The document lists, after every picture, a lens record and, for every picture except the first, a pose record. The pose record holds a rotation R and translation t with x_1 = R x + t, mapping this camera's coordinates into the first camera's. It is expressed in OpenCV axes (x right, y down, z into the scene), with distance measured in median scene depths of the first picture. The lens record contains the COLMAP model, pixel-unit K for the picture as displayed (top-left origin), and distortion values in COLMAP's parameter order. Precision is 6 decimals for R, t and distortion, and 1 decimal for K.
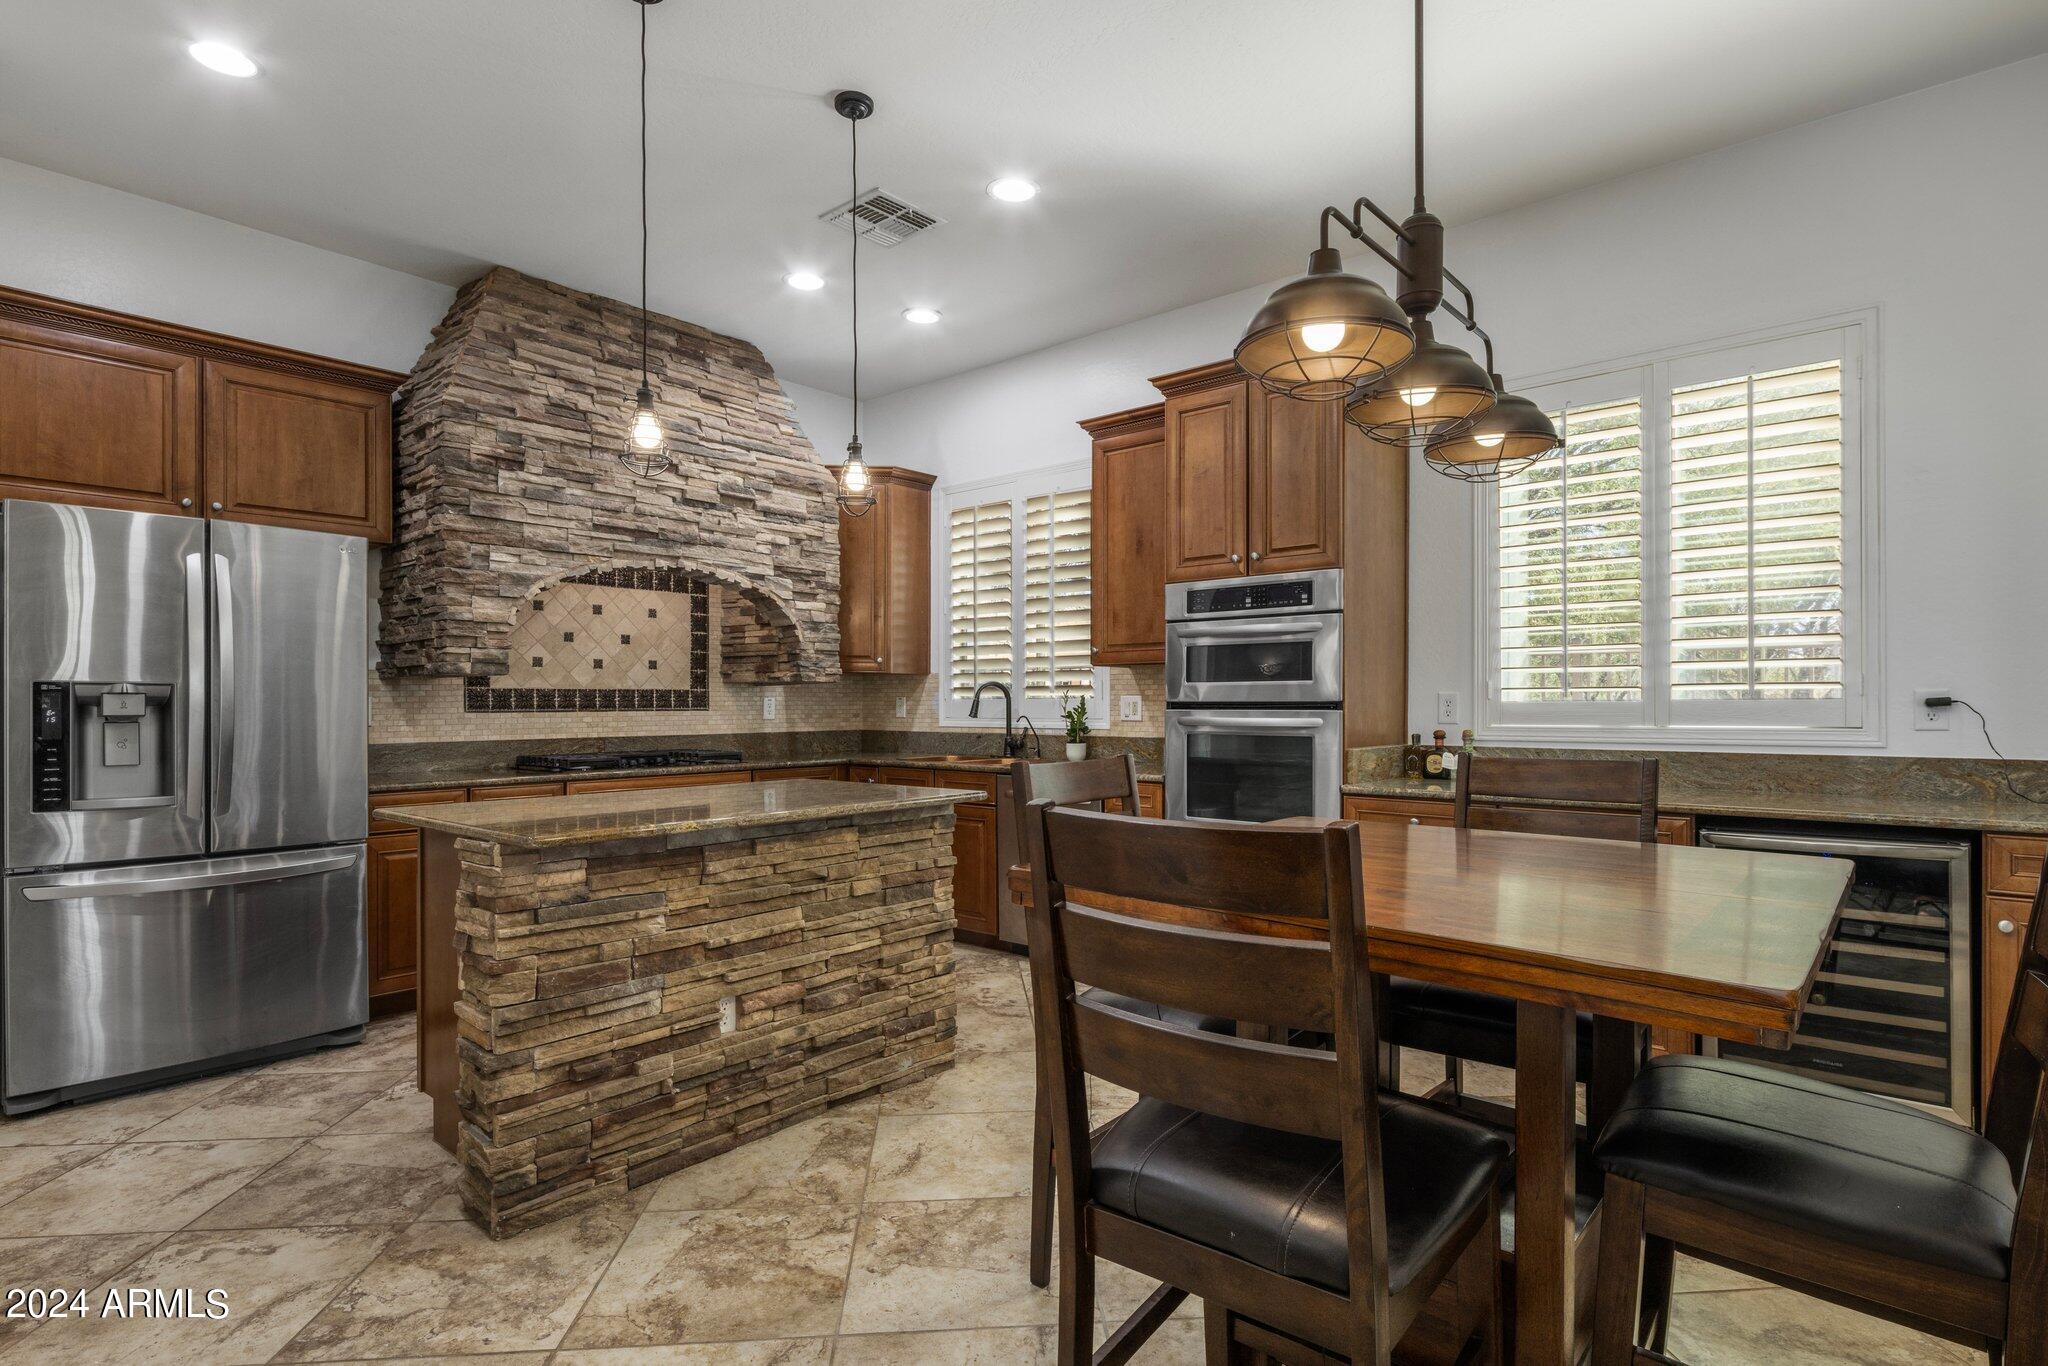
lens RADIAL K [[1042.8, 0, 1029.8], [0, 1042.8, 707.2], [0, 0, 1]] dist [-0.000349, -0.001105]
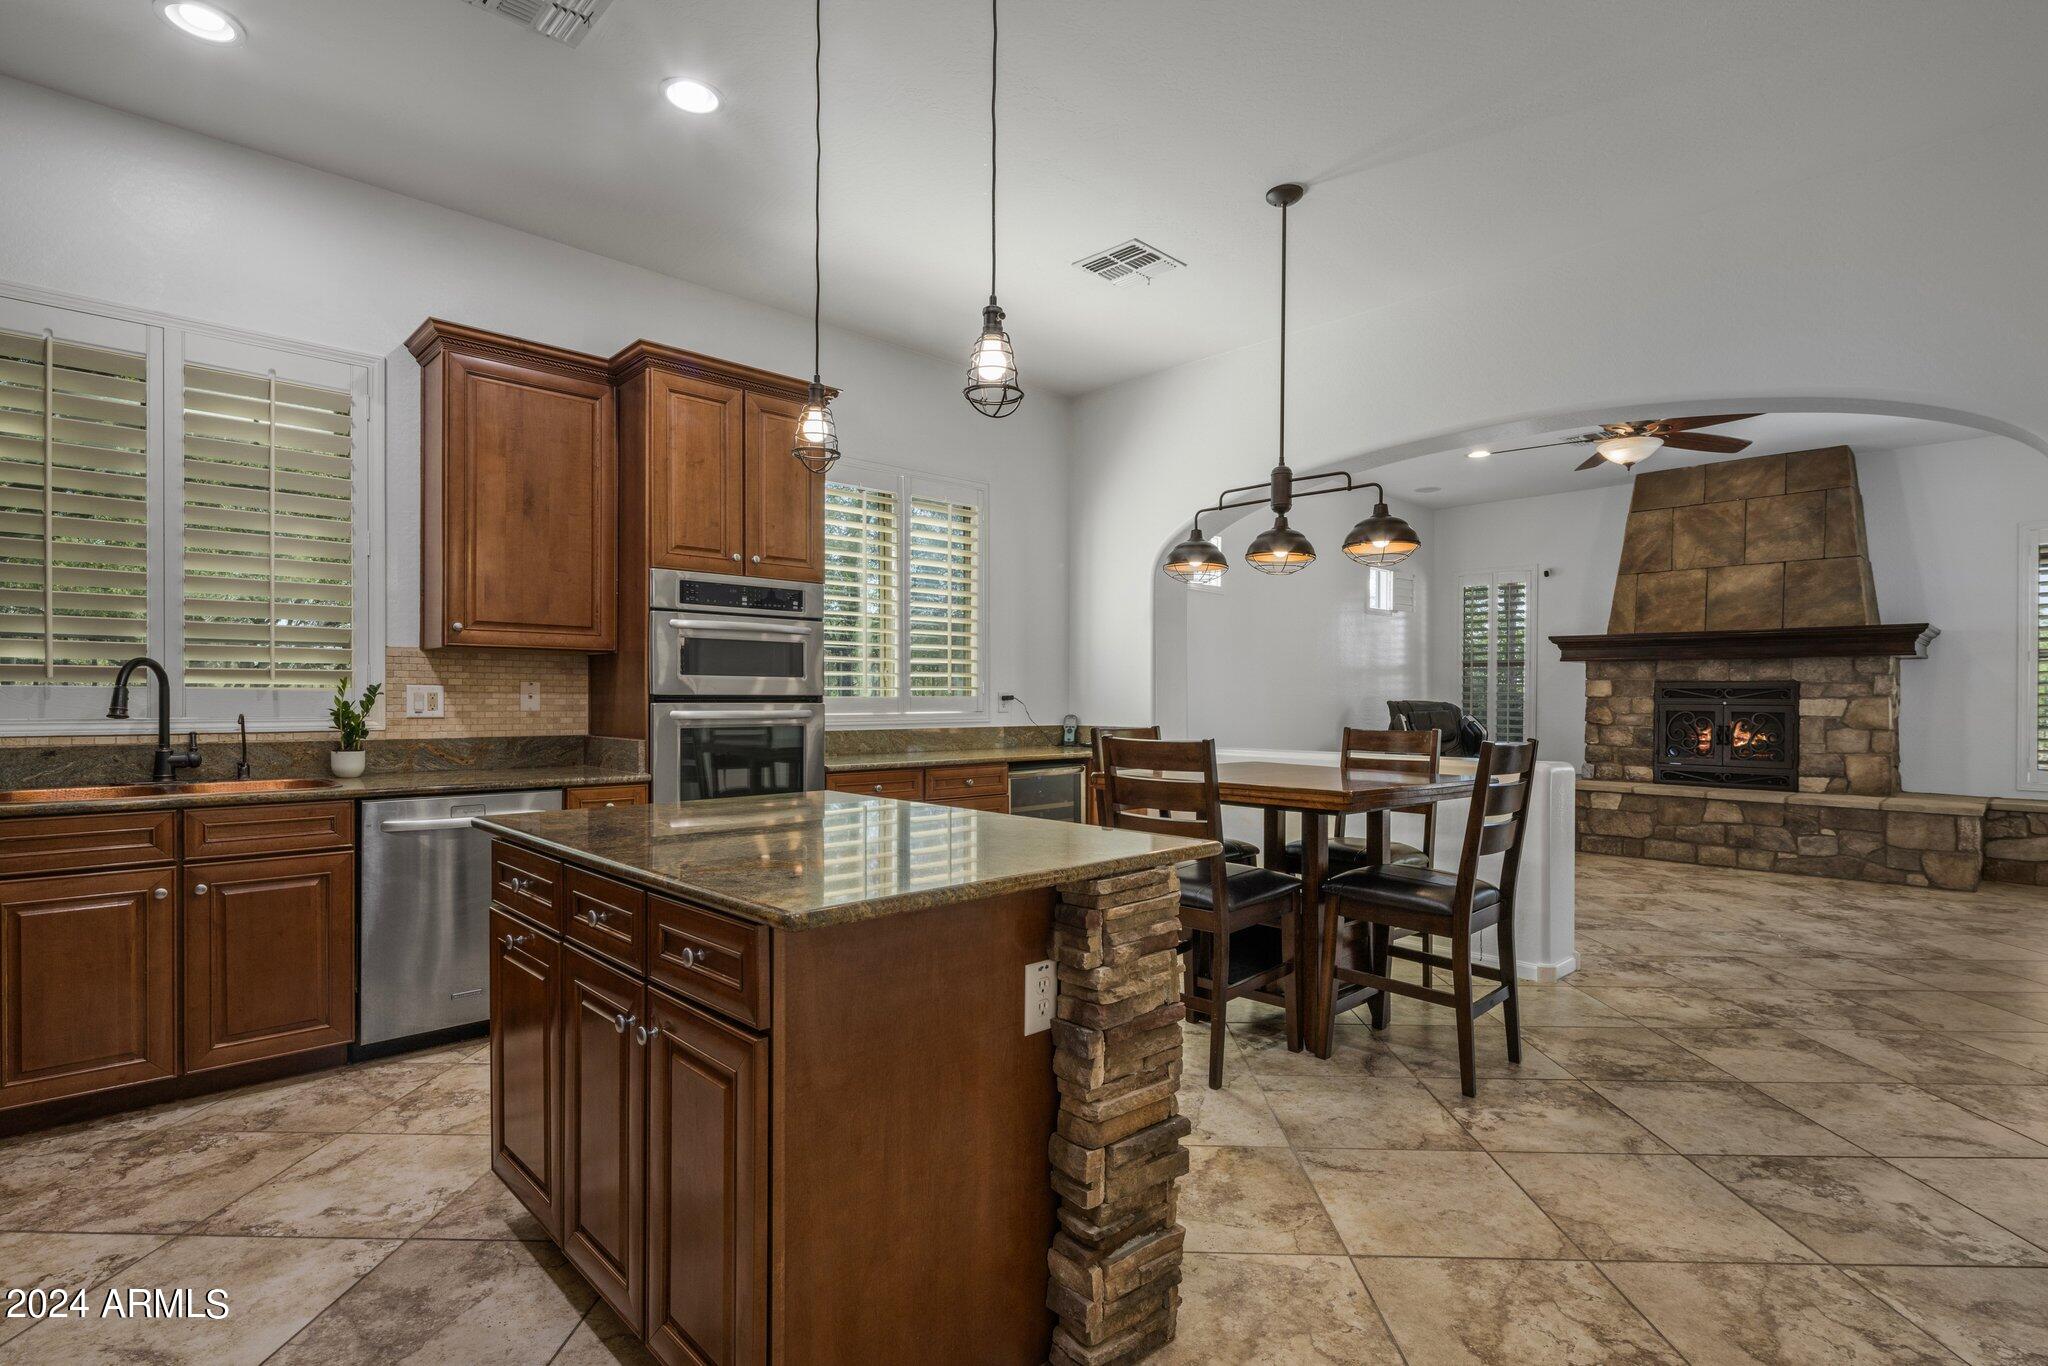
lens RADIAL K [[1002.5, 0, 1056.3], [0, 1002.5, 715.1], [0, 0, 1]] dist [0.000697, -0.000672]
pose [[0.075346, -0.014749, 0.997048, -0.661962], [-0.000425, 0.999890, 0.014824, -0.000281], [-0.997157, -0.001540, 0.075332, 0.519638]]
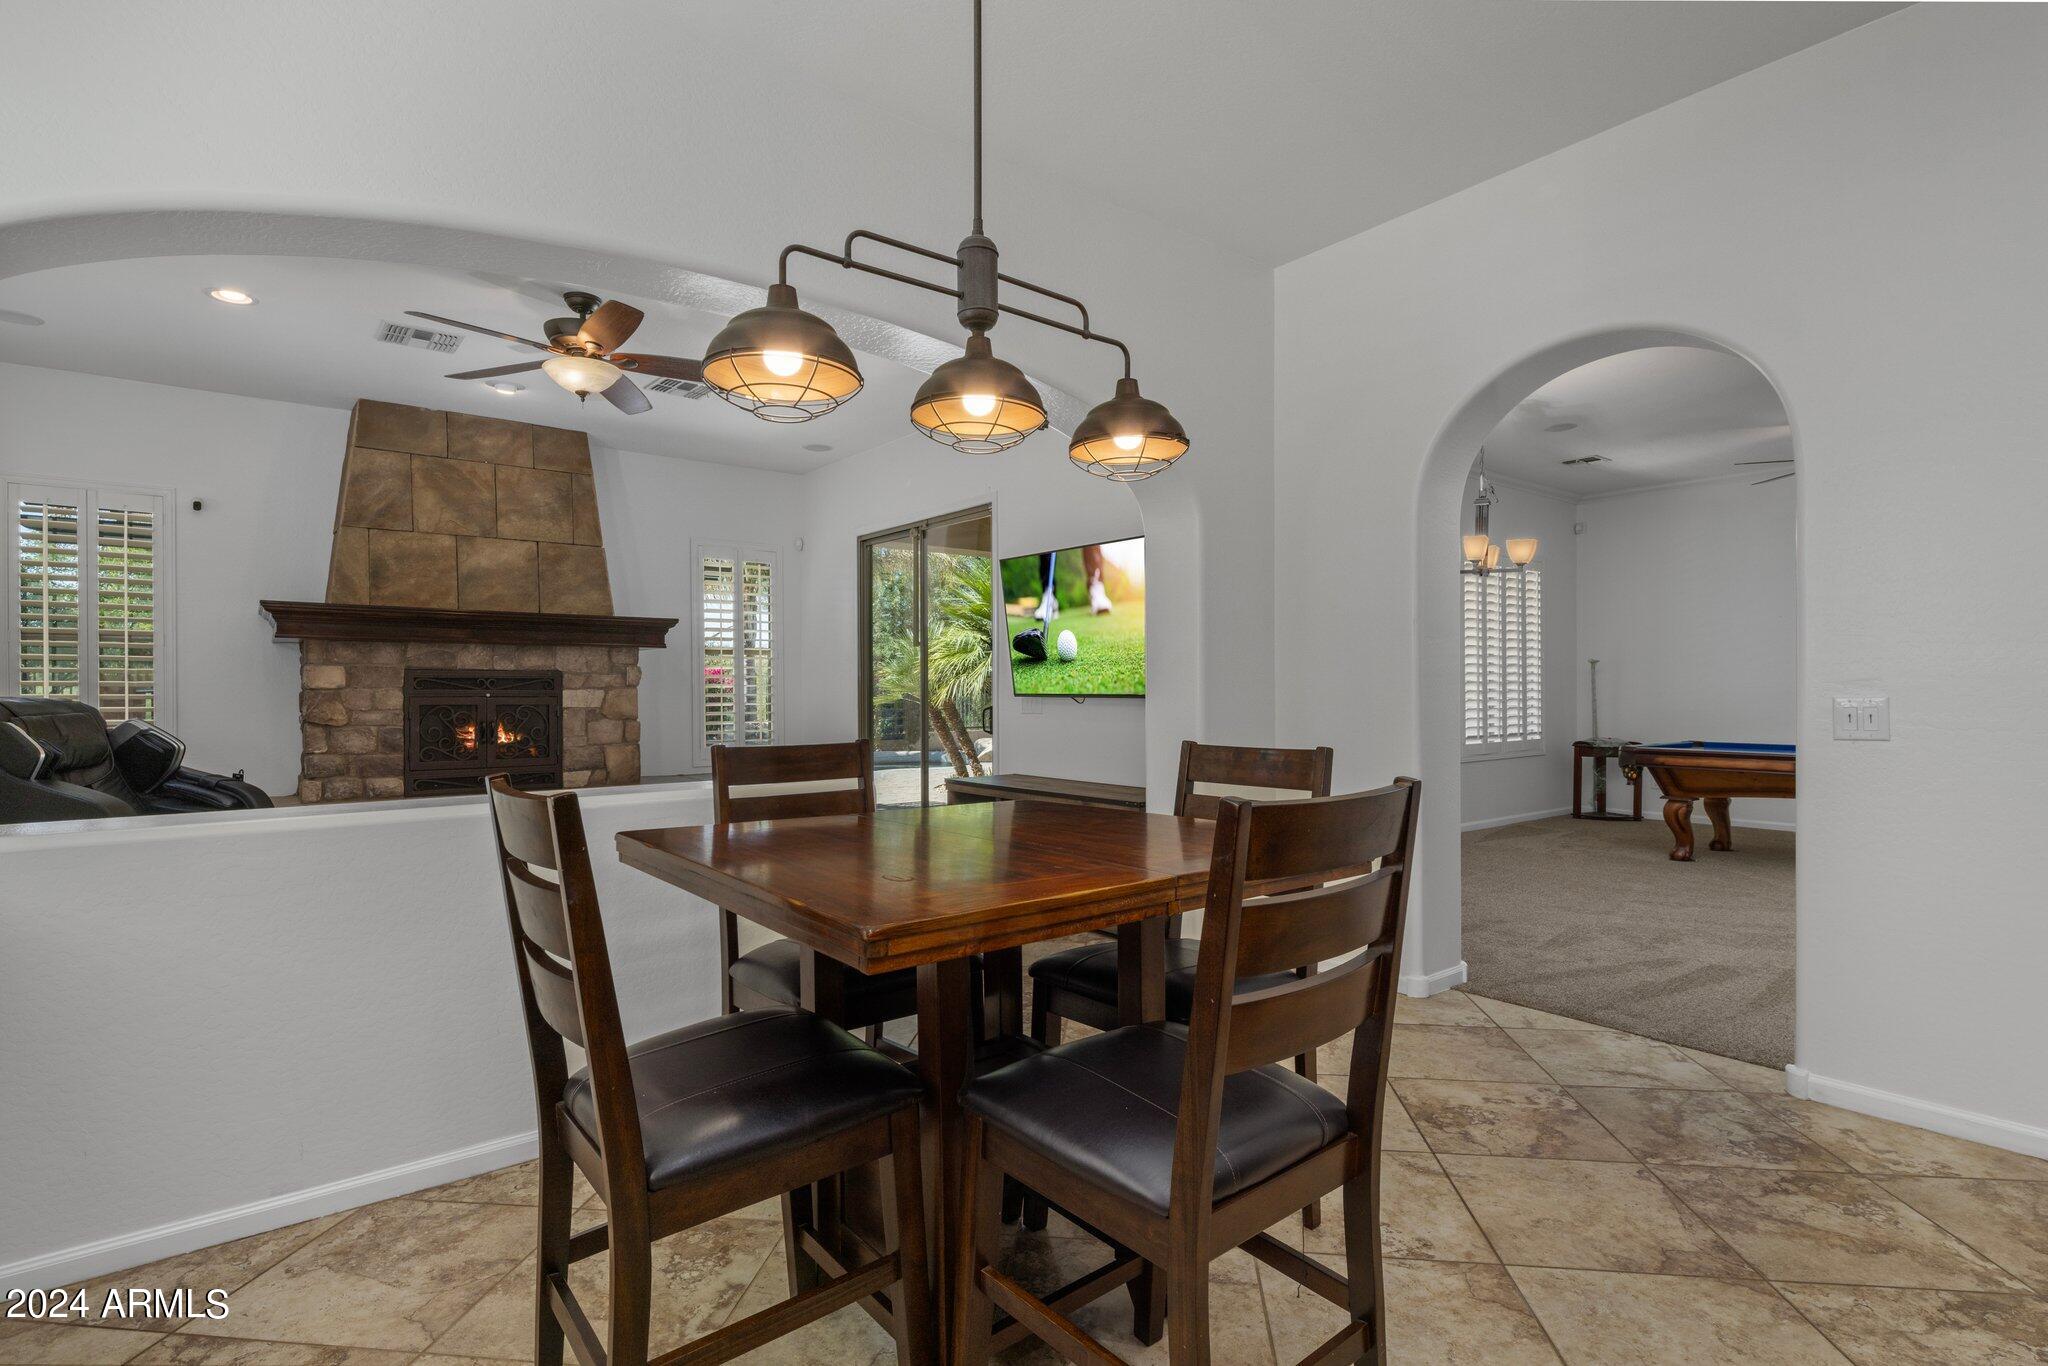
lens RADIAL K [[997.0, 0, 1026.5], [0, 997.0, 696.3], [0, 0, 1]] dist [-0.000761, -0.001257]
pose [[-0.981922, 0.004691, 0.189230, 0.058077], [0.006847, 0.999919, 0.010743, -0.004242], [-0.189164, 0.011845, -0.981874, 0.798023]]
